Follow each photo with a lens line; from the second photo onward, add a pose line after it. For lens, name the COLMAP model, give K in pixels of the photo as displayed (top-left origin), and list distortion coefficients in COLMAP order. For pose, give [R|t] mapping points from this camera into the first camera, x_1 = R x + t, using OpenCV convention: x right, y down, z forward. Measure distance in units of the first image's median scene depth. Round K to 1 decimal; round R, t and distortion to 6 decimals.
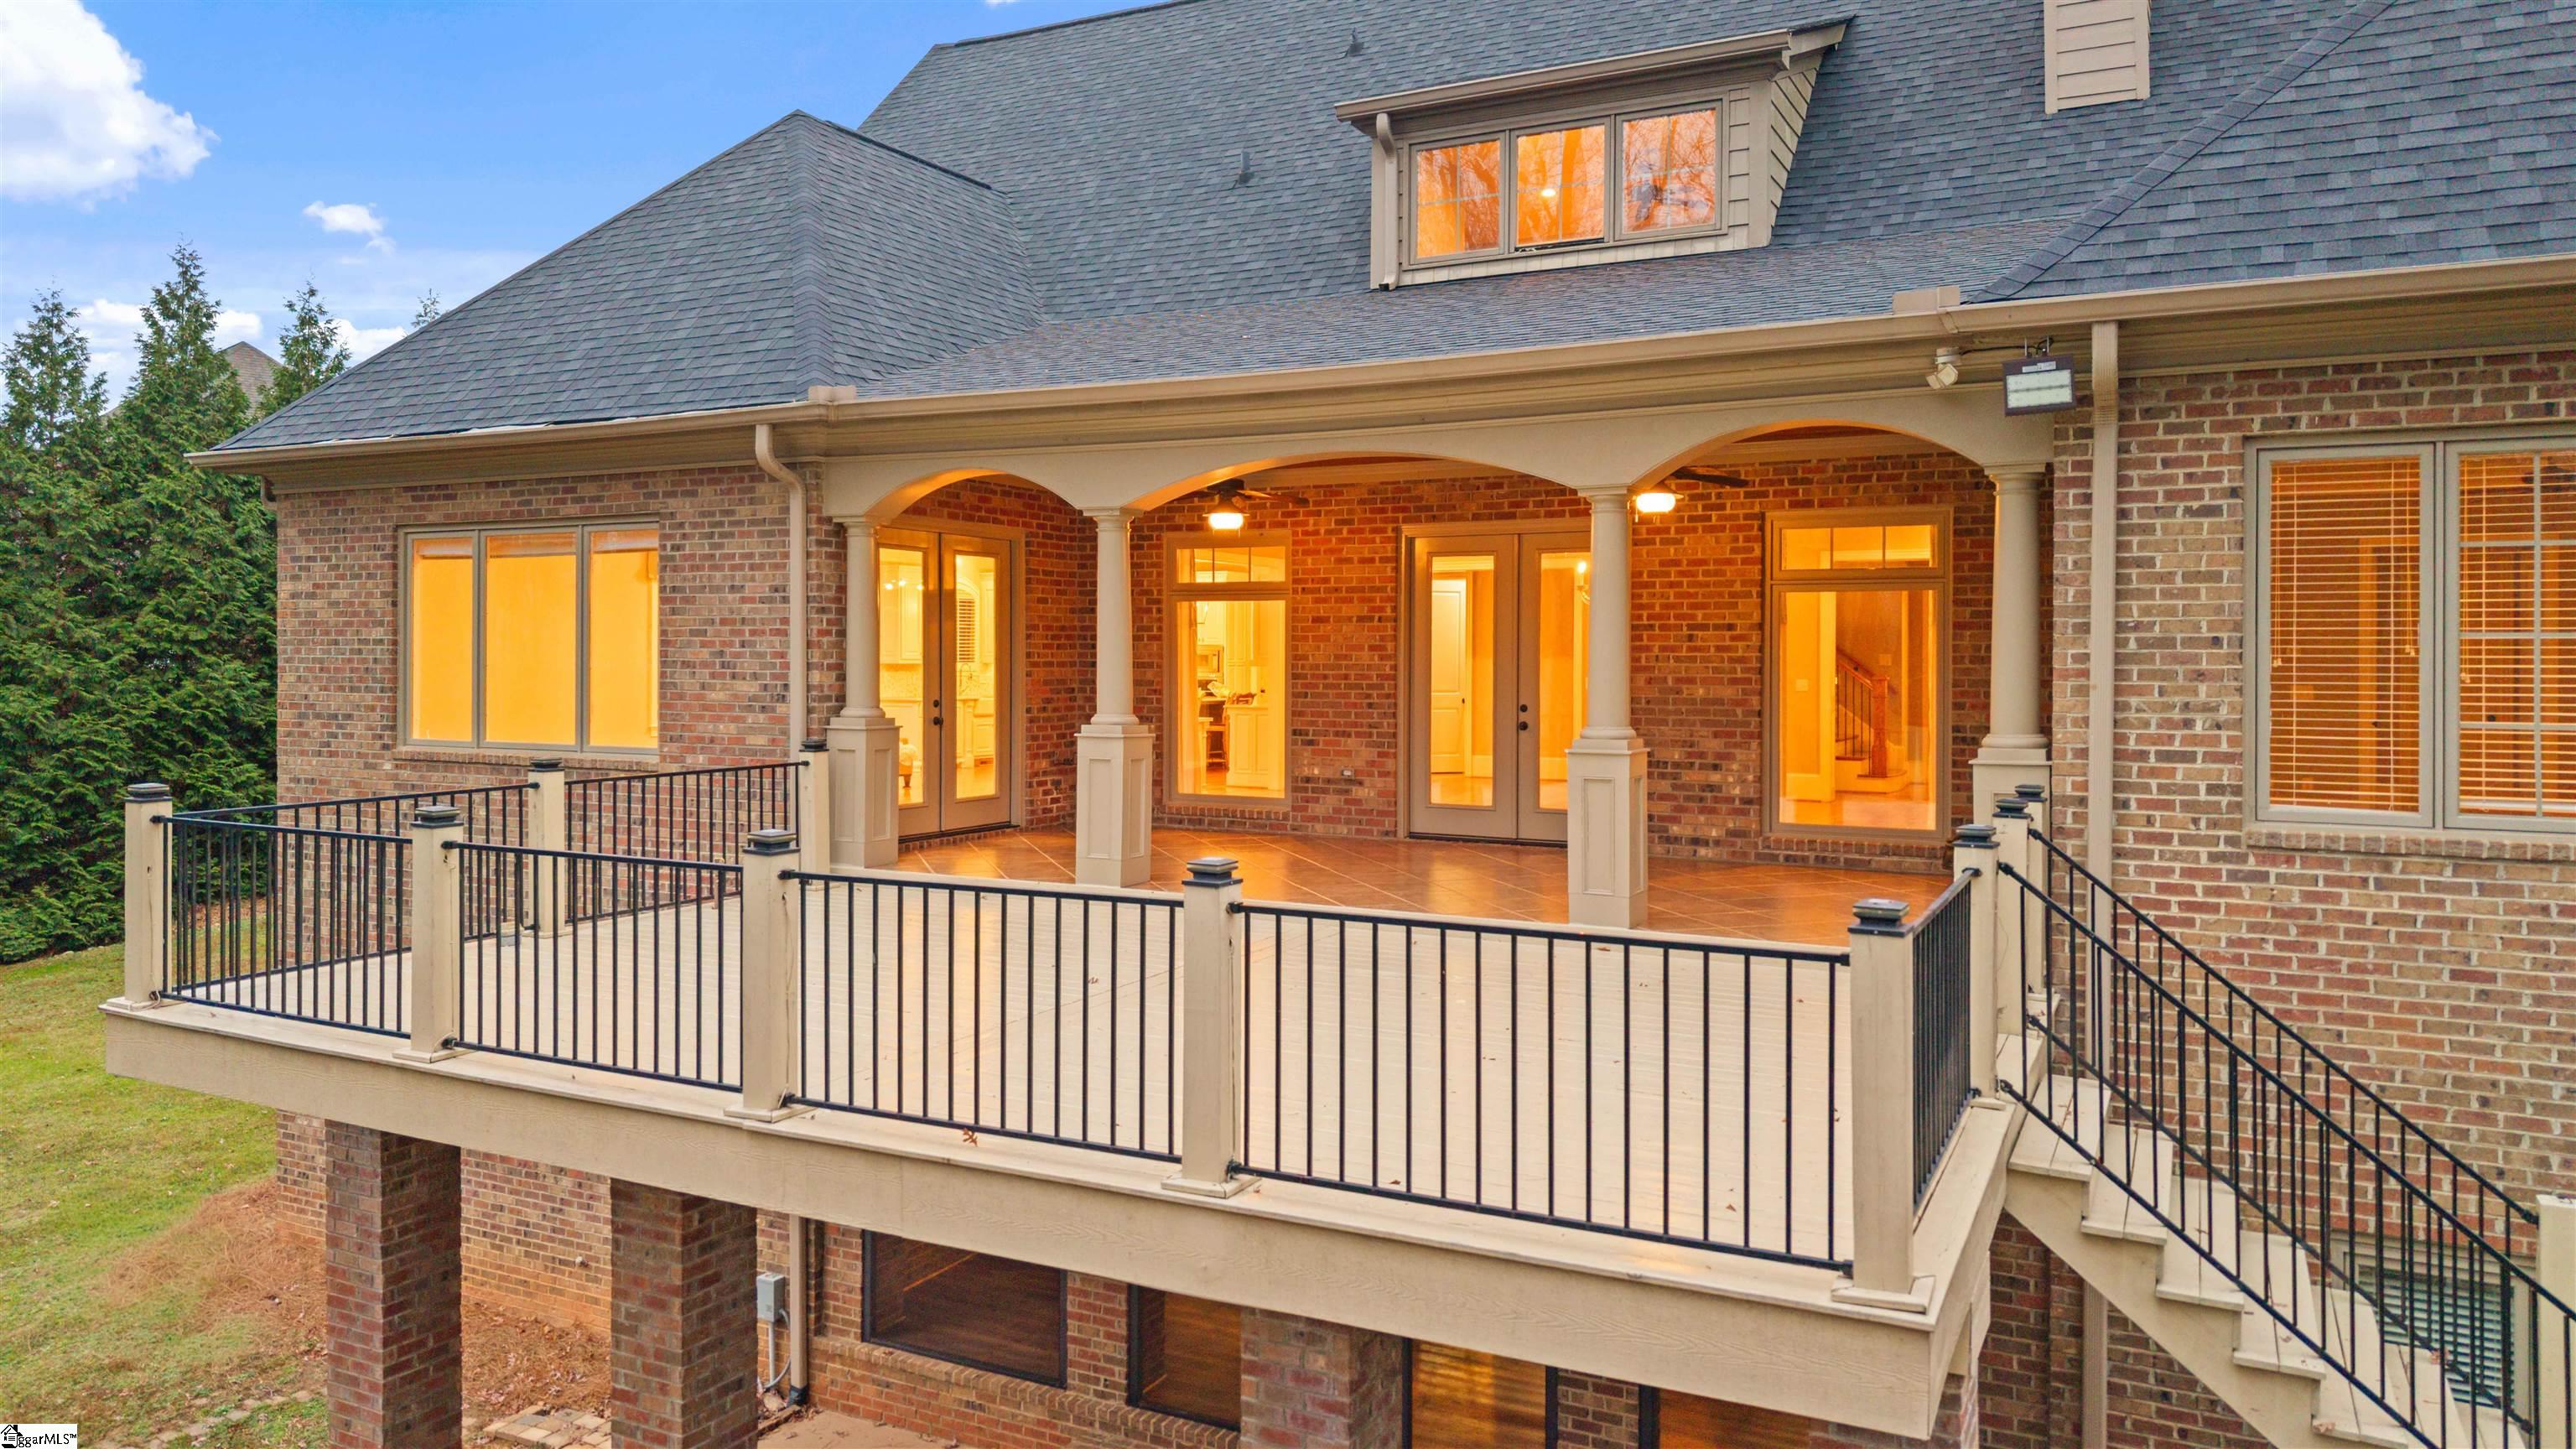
lens RADIAL K [[2055.5, 0, 1288.0], [0, 2055.5, 724.5], [0, 0, 1]] dist [-0.029741, -0.000590]
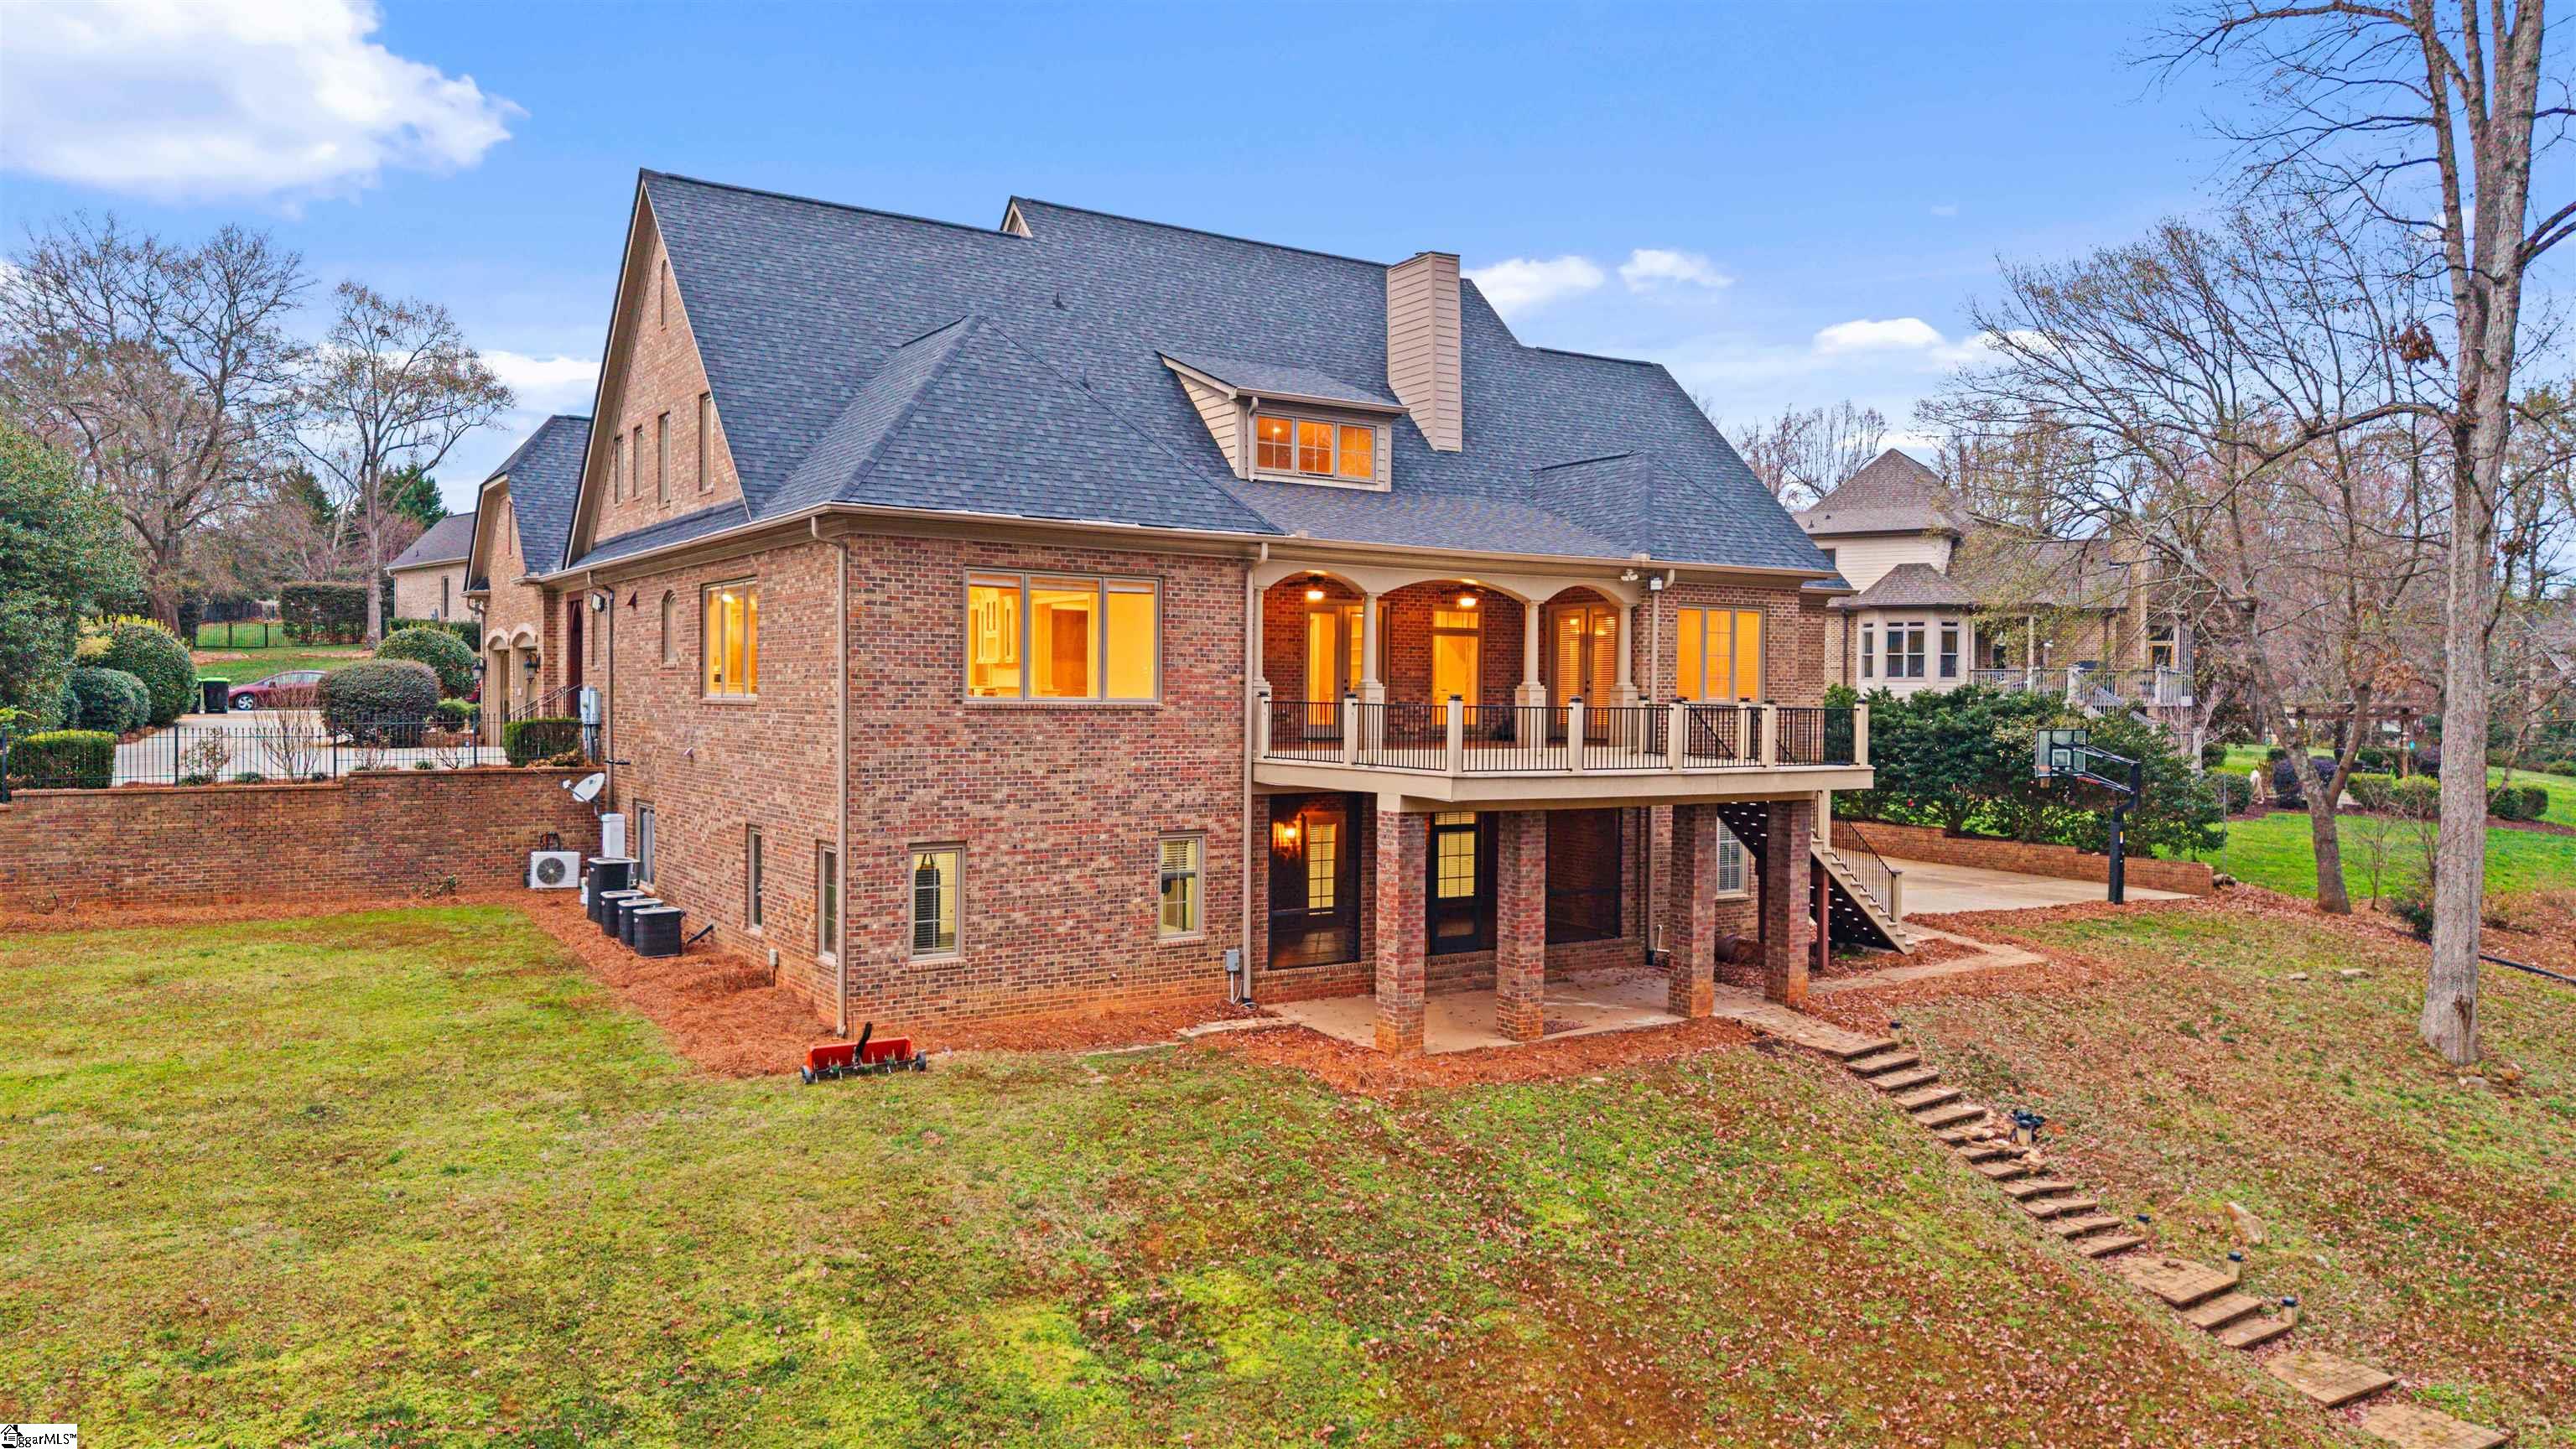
lens RADIAL K [[1751.1, 0, 1288.0], [0, 1751.1, 724.5], [0, 0, 1]] dist [-0.001784, -0.002306]
pose [[0.417425, -0.035526, 0.908017, -1.765951], [-0.000578, 0.999225, 0.039360, -0.028479], [-0.908711, -0.016954, 0.417081, 0.208948]]
